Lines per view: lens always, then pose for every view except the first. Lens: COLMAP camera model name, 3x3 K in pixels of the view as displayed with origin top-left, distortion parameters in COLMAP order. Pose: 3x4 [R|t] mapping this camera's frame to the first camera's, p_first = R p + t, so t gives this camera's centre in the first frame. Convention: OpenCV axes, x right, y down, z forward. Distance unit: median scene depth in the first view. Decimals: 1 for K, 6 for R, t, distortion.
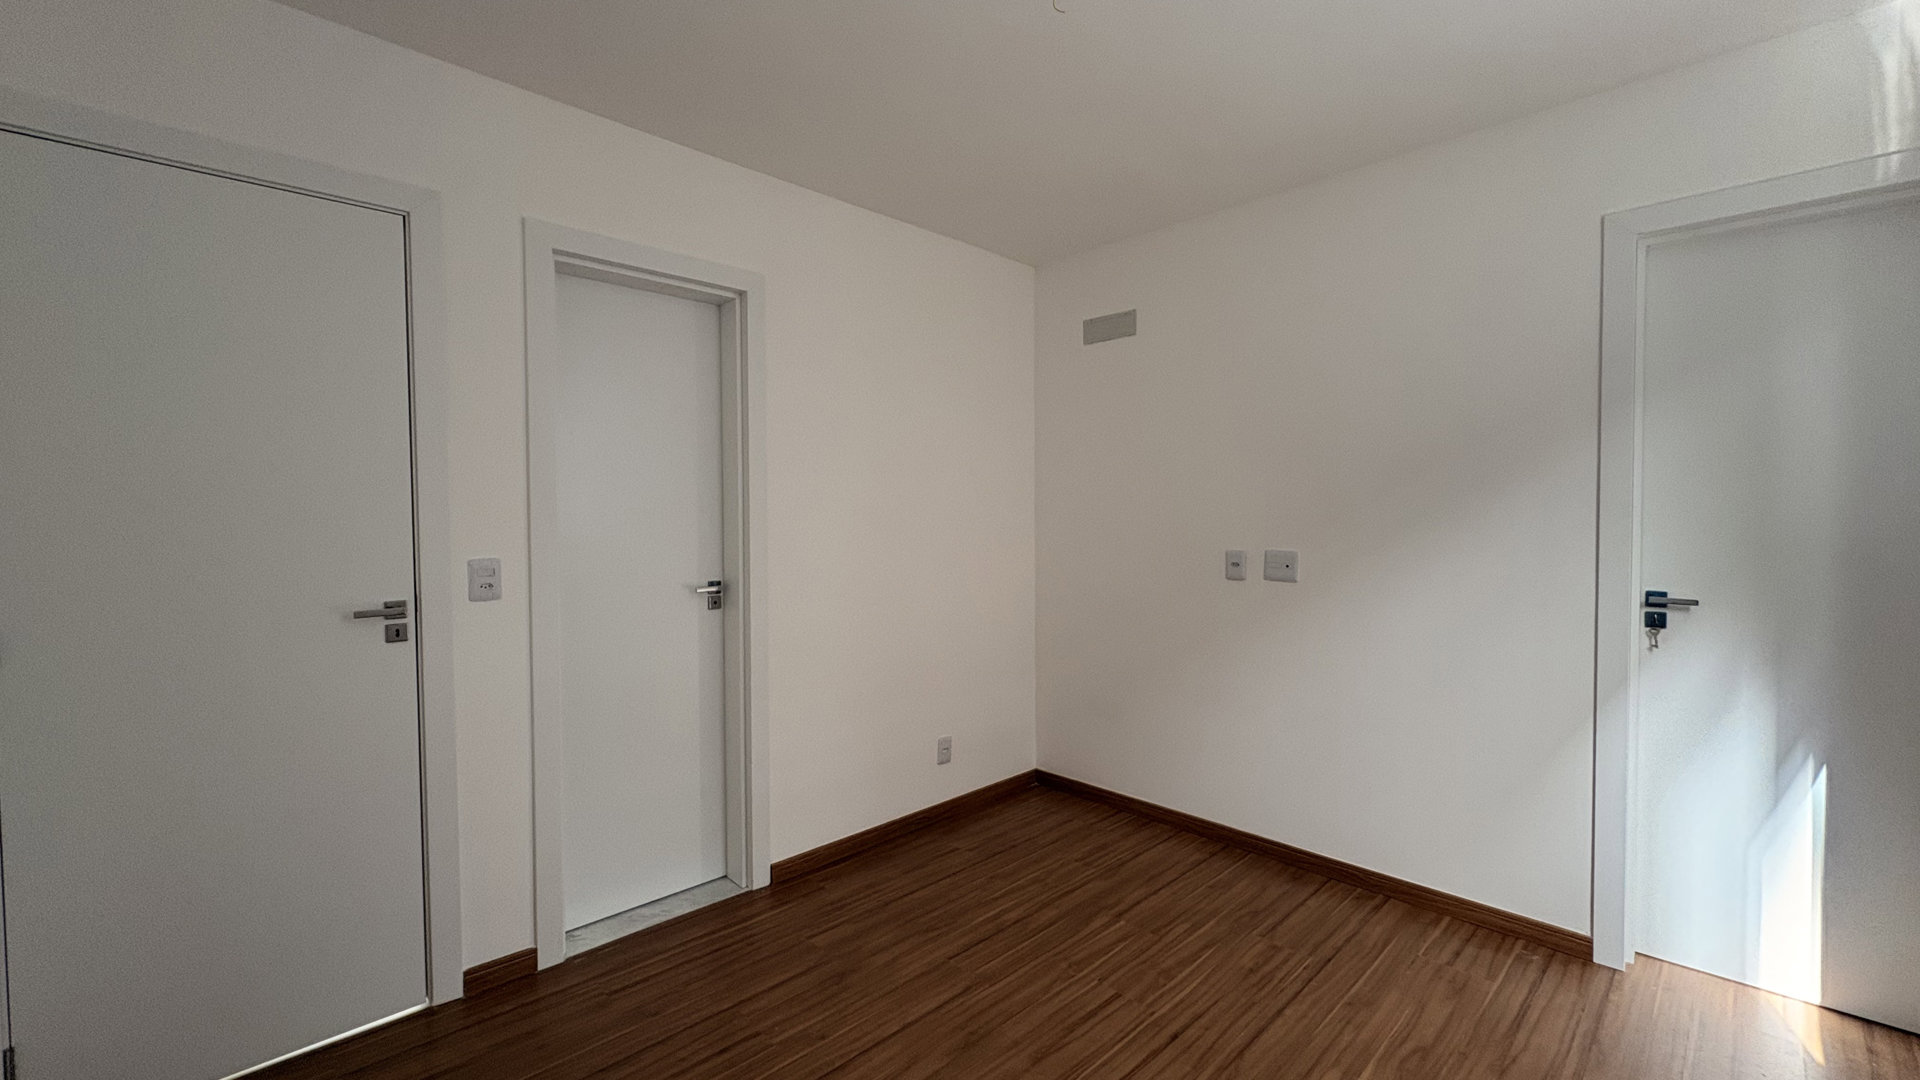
lens RADIAL K [[763.7, 0, 959.0], [0, 763.7, 543.9], [0, 0, 1]] dist [0.000236, 0.000978]
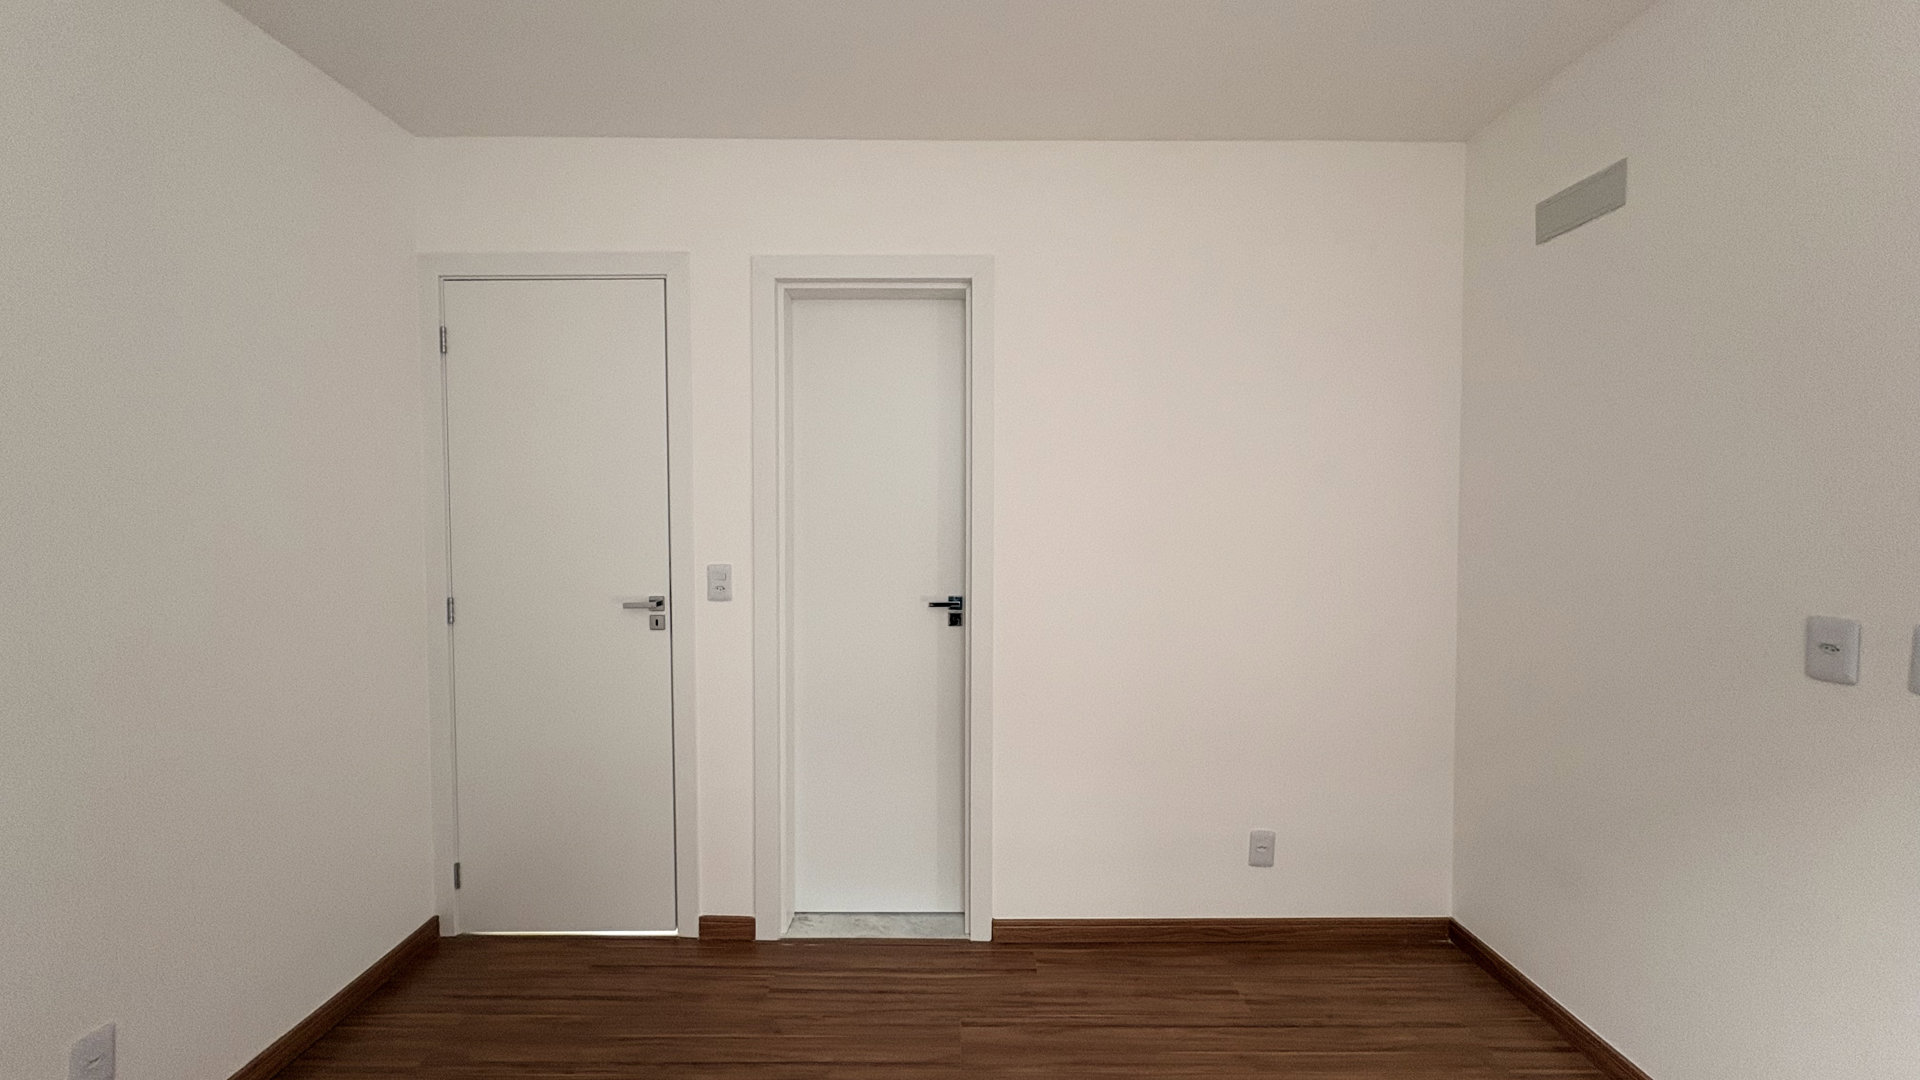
lens RADIAL K [[763.7, 0, 960.5], [0, 763.7, 539.5], [0, 0, 1]] dist [0.000236, 0.000978]
pose [[0.719381, 0.029033, -0.694009, 0.350929], [-0.027556, 0.999532, 0.013252, -0.034863], [0.694069, 0.009591, 0.719845, 0.349648]]
